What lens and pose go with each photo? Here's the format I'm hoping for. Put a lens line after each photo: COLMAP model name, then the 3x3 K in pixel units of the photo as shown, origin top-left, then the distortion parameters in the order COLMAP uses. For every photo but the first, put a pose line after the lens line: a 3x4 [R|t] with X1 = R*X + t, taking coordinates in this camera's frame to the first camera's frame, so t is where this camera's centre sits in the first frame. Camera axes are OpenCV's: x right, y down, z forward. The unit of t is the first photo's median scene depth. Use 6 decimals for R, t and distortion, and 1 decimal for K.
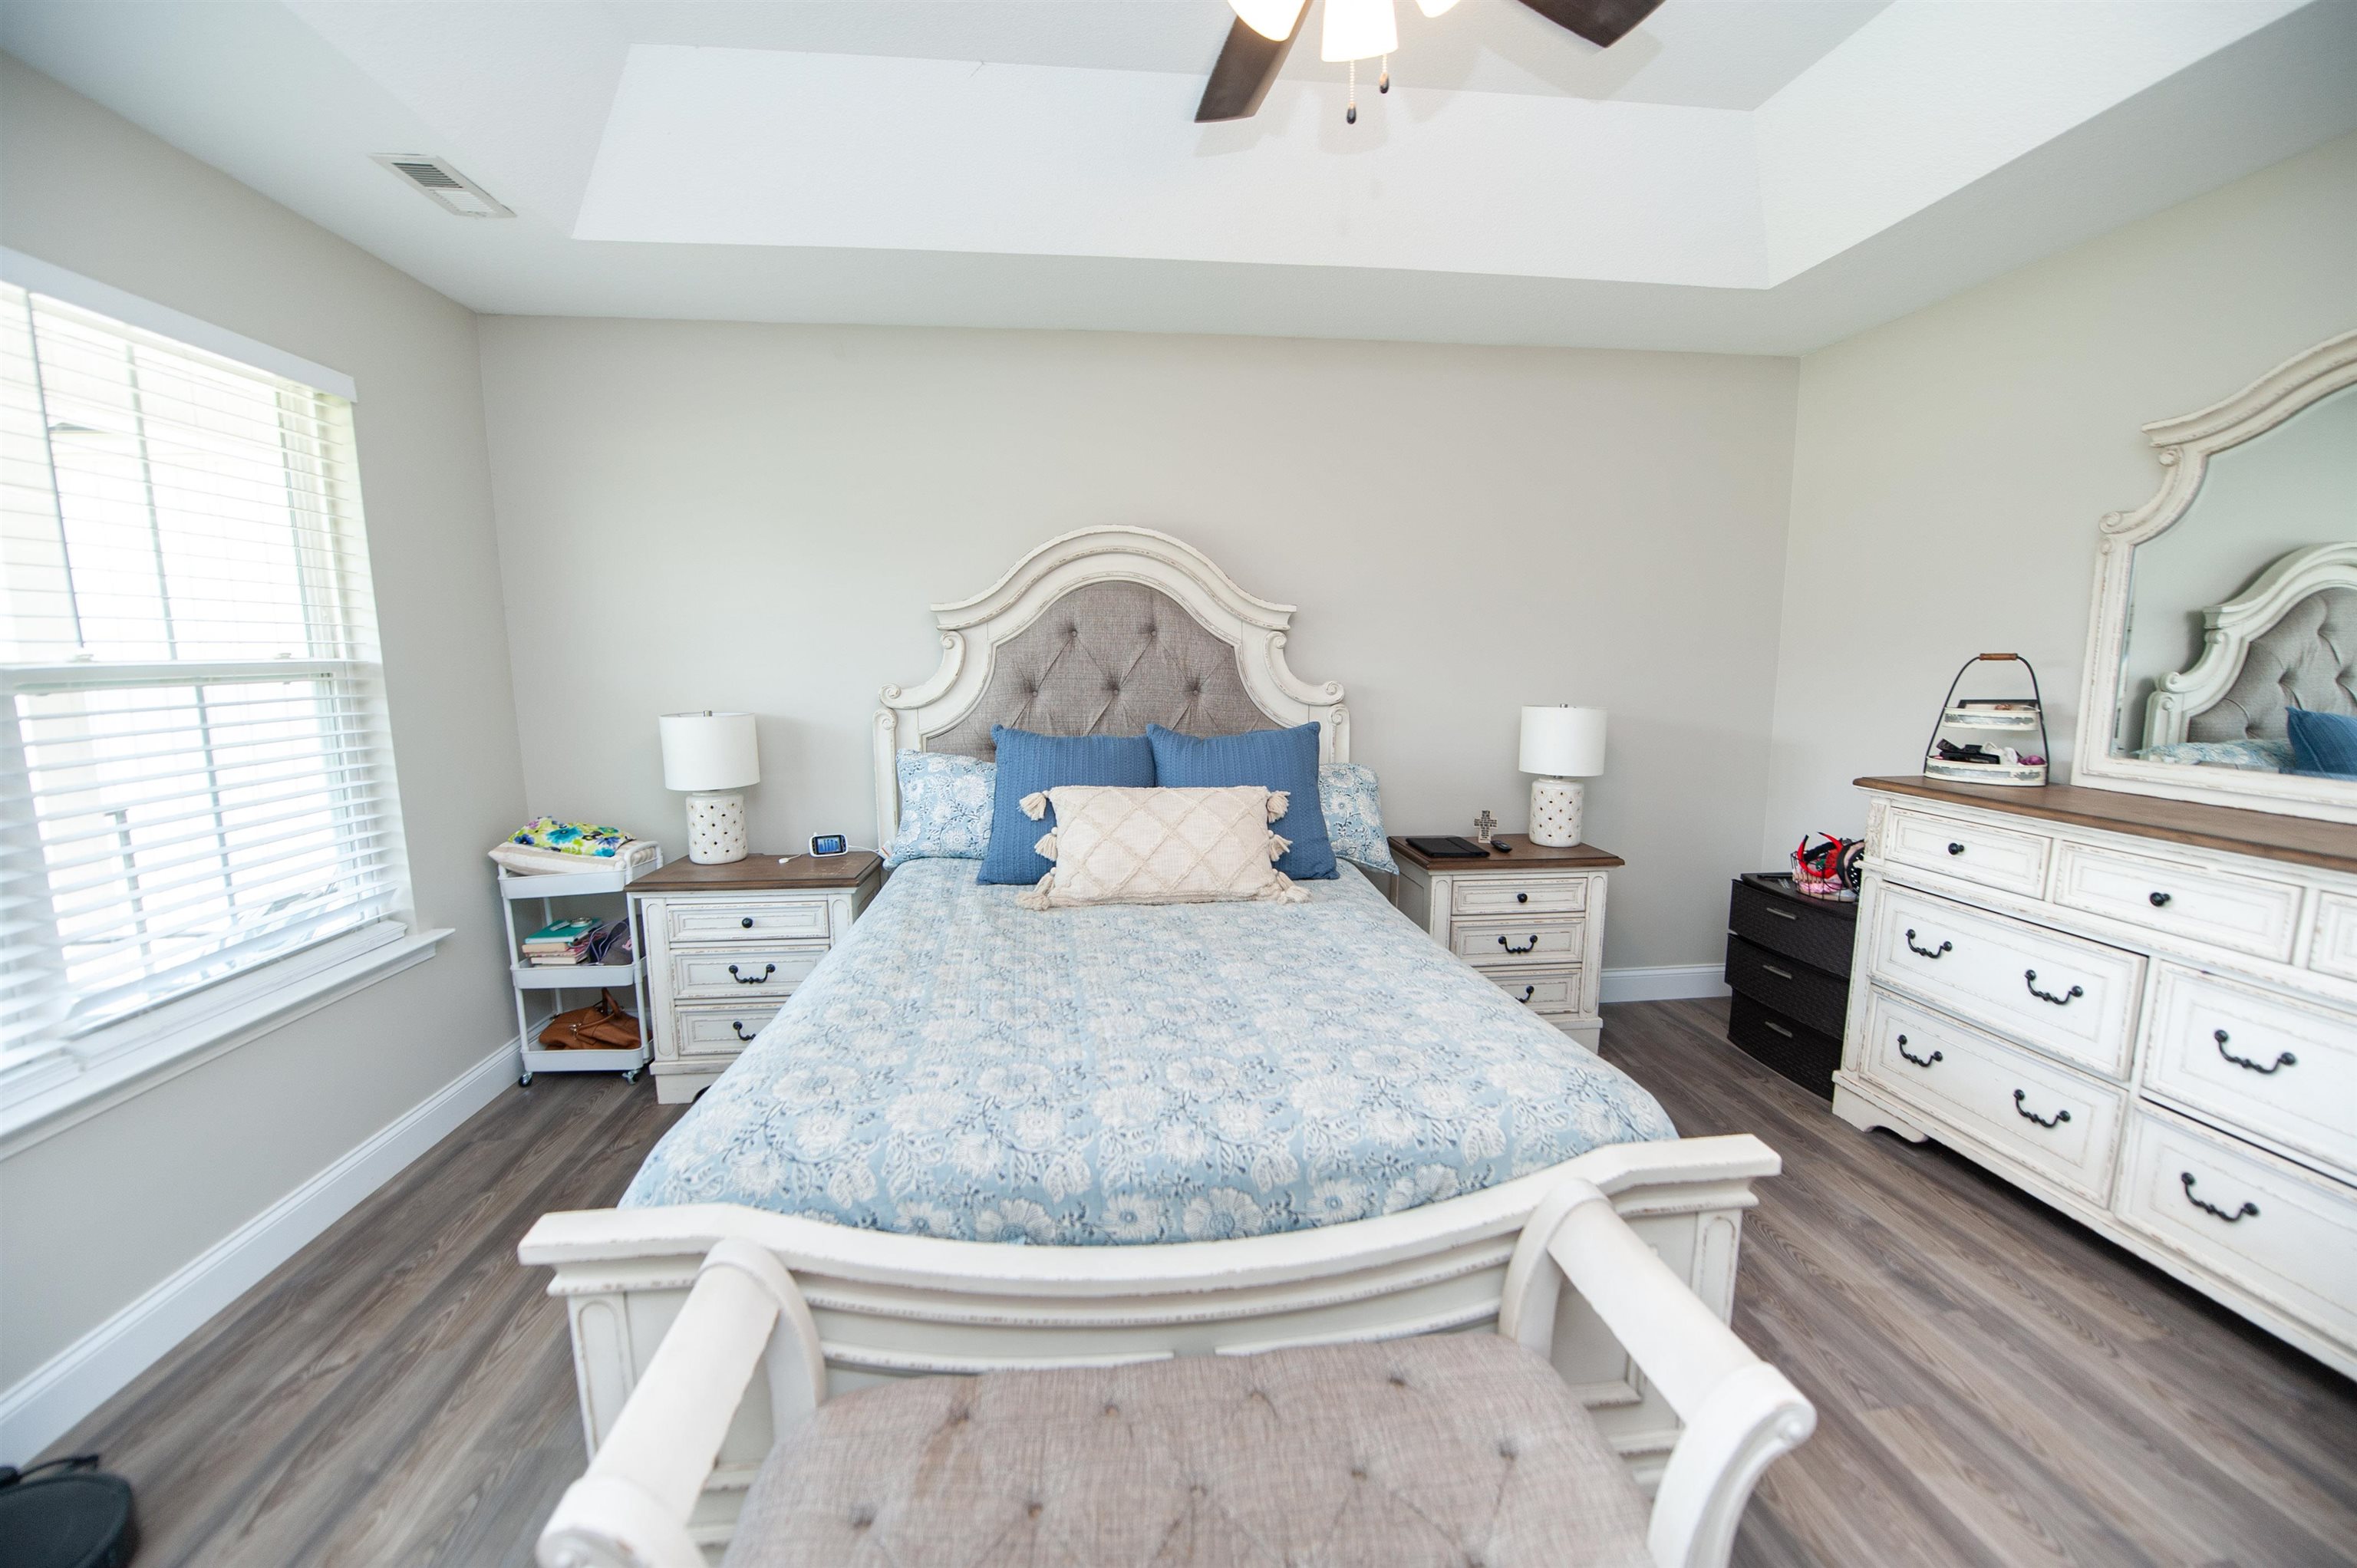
lens RADIAL K [[943.5, 0, 1185.8], [0, 943.5, 791.9], [0, 0, 1]] dist [-0.017736, -0.001866]
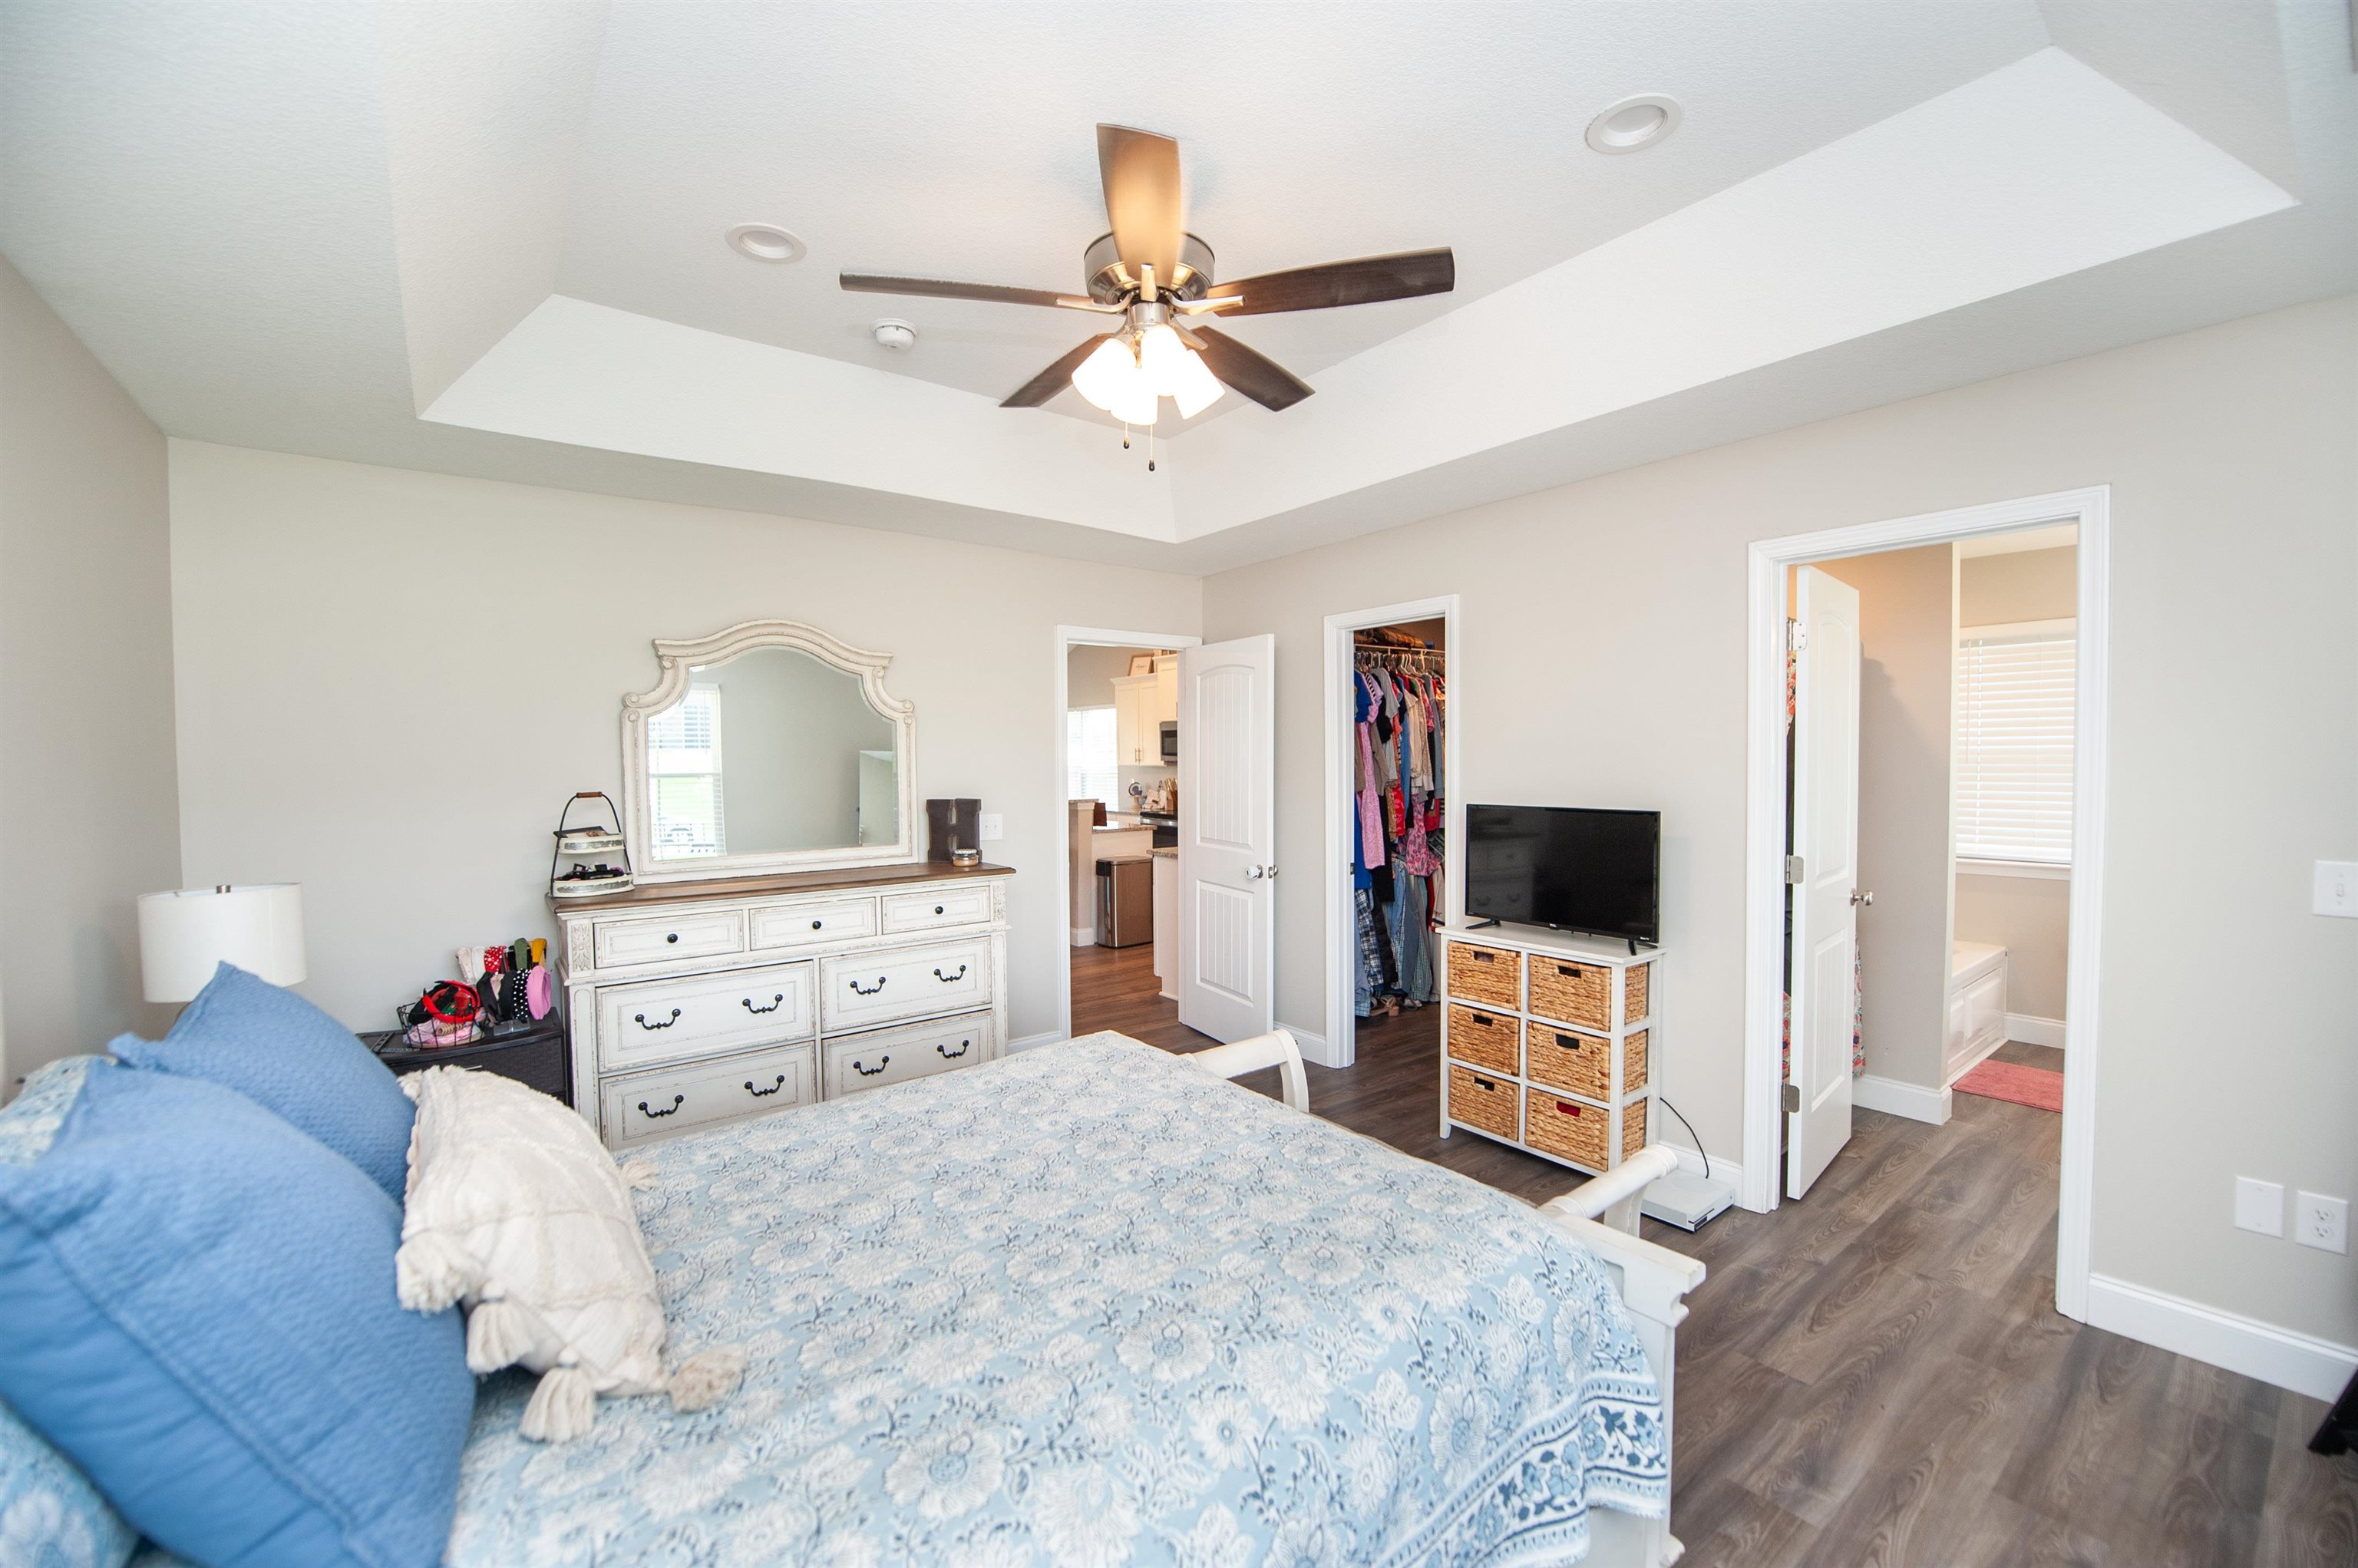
lens RADIAL K [[941.2, 0, 1184.9], [0, 941.2, 793.0], [0, 0, 1]] dist [-0.009802, -0.006624]
pose [[-0.521558, -0.018758, 0.853010, -0.619209], [0.136090, 0.985130, 0.104873, -0.164941], [-0.842293, 0.170783, -0.511250, 0.932214]]
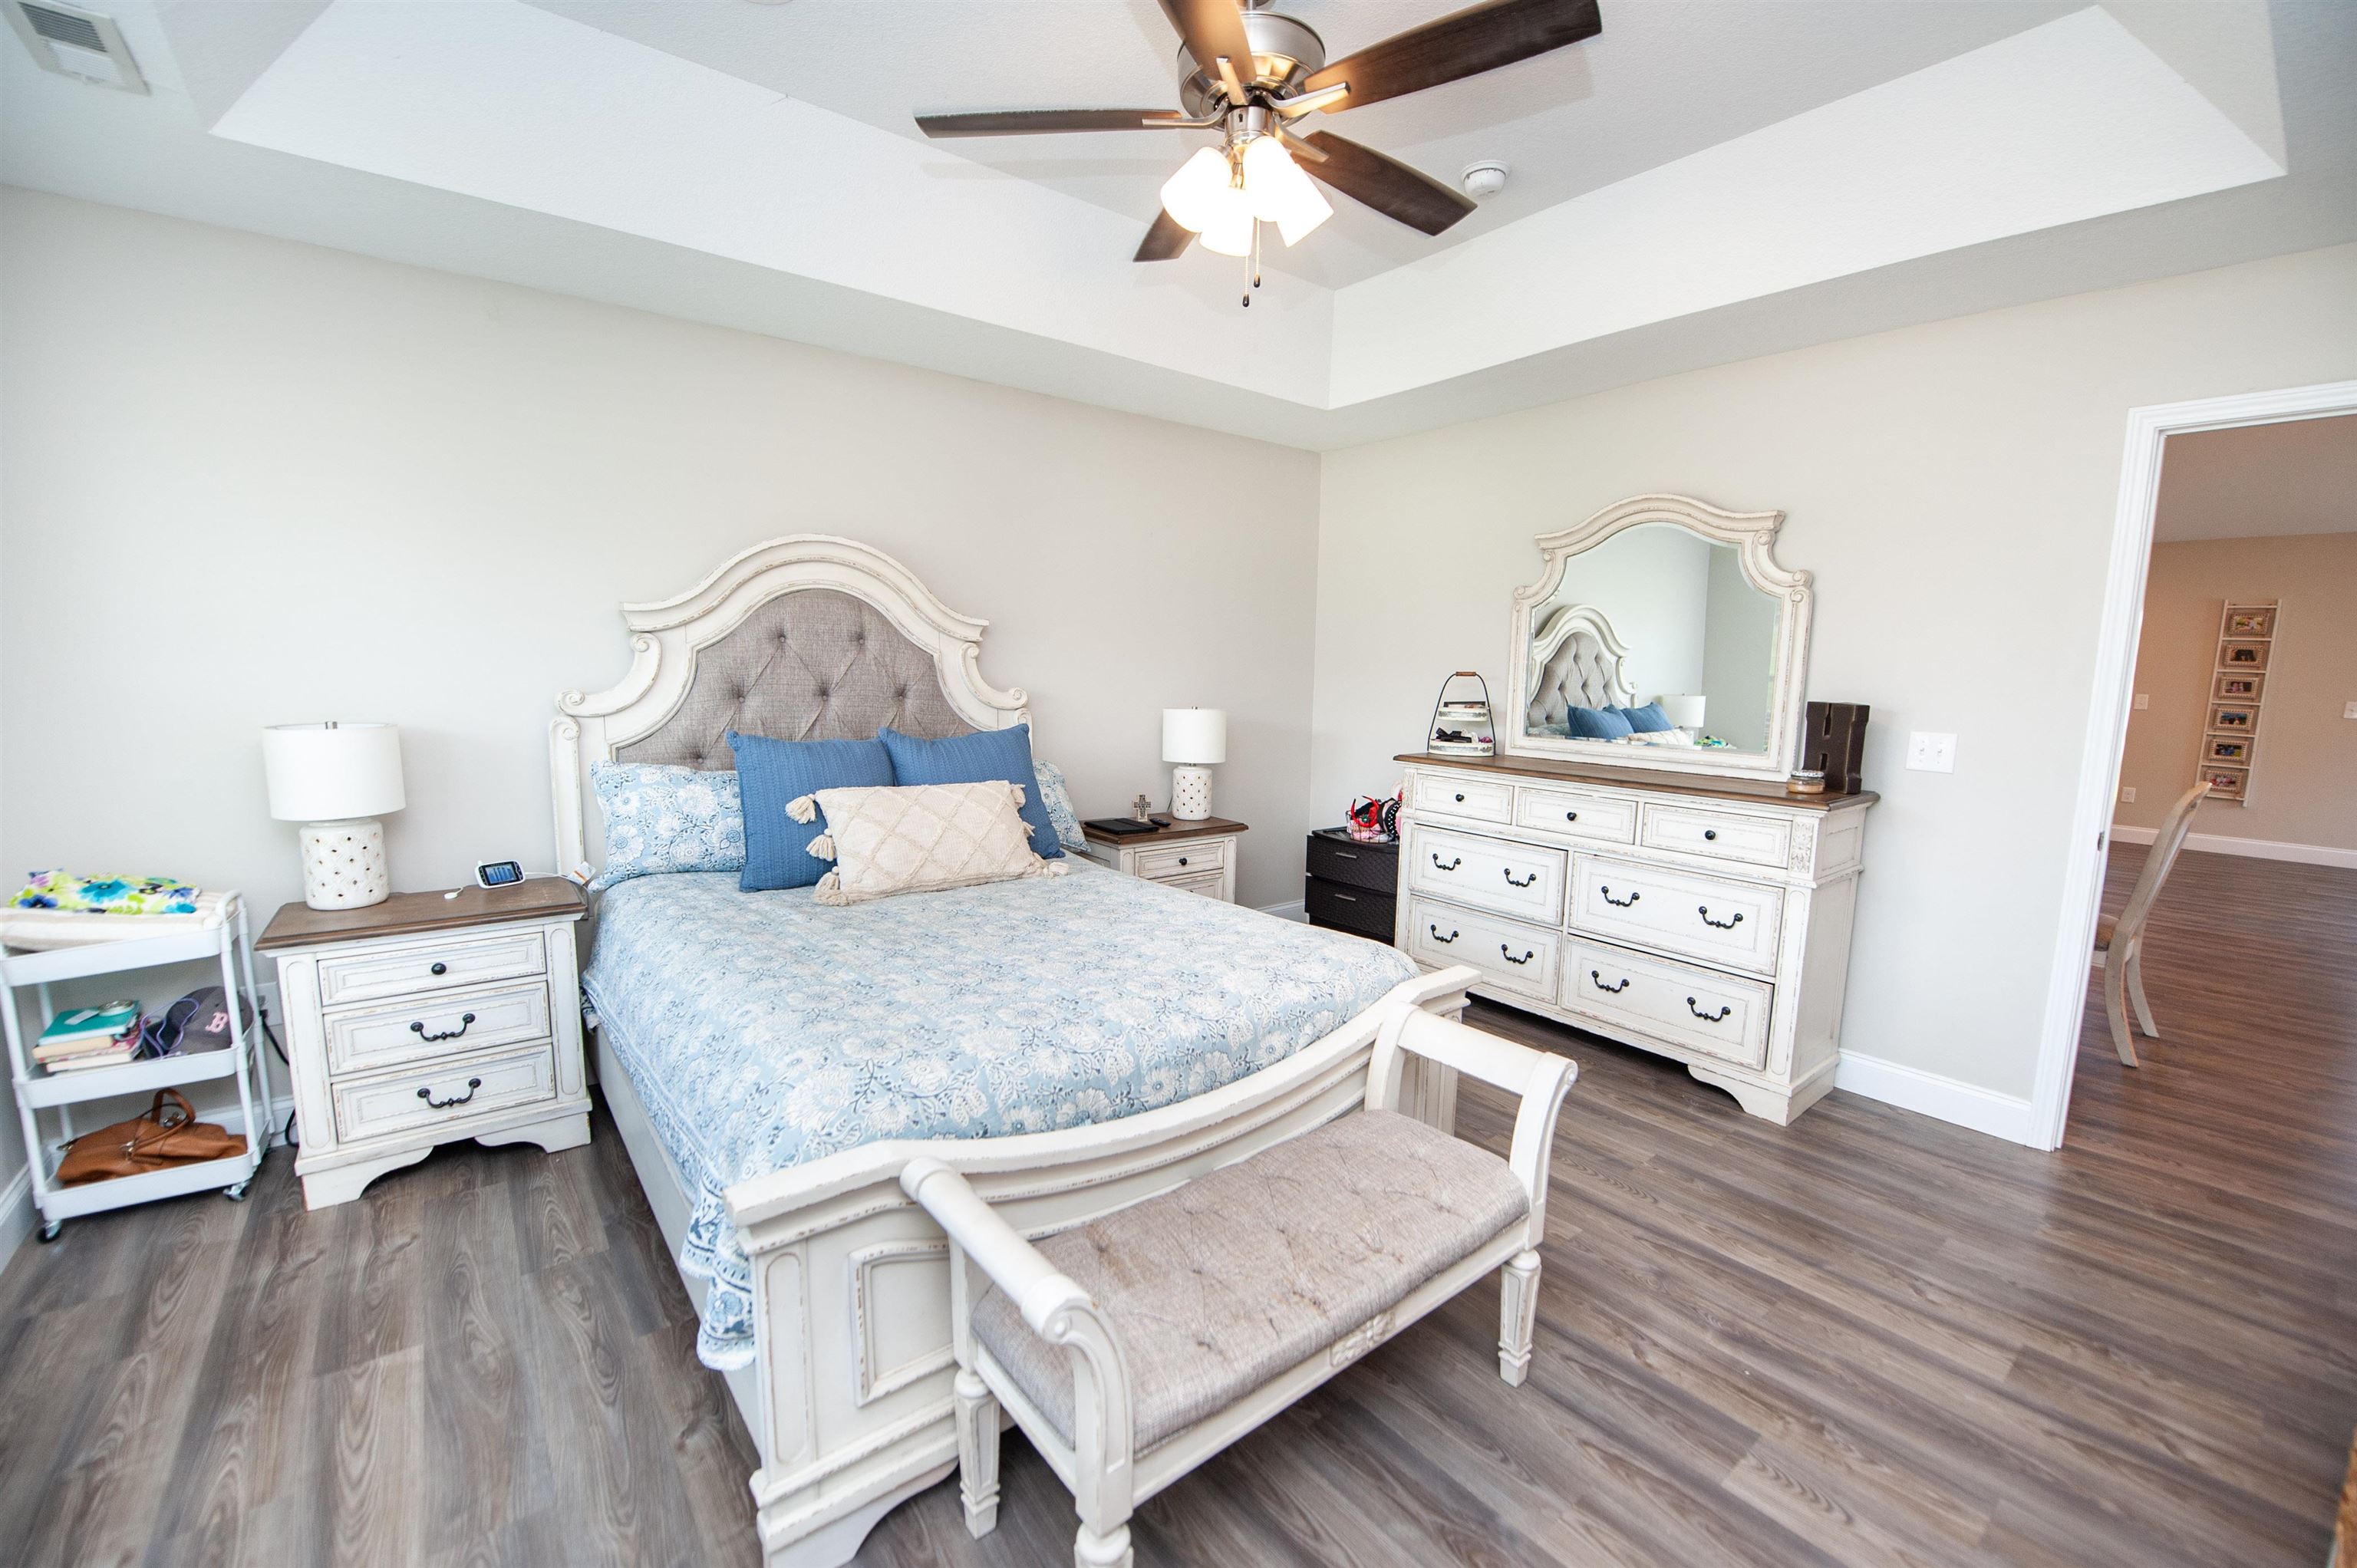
lens RADIAL K [[954.0, 0, 1185.7], [0, 954.0, 790.9], [0, 0, 1]] dist [-0.014669, -0.003353]
pose [[0.847122, -0.052135, 0.528836, -0.360898], [0.055934, 0.998395, 0.008827, 0.009123], [-0.528447, 0.022103, 0.848678, -0.095317]]
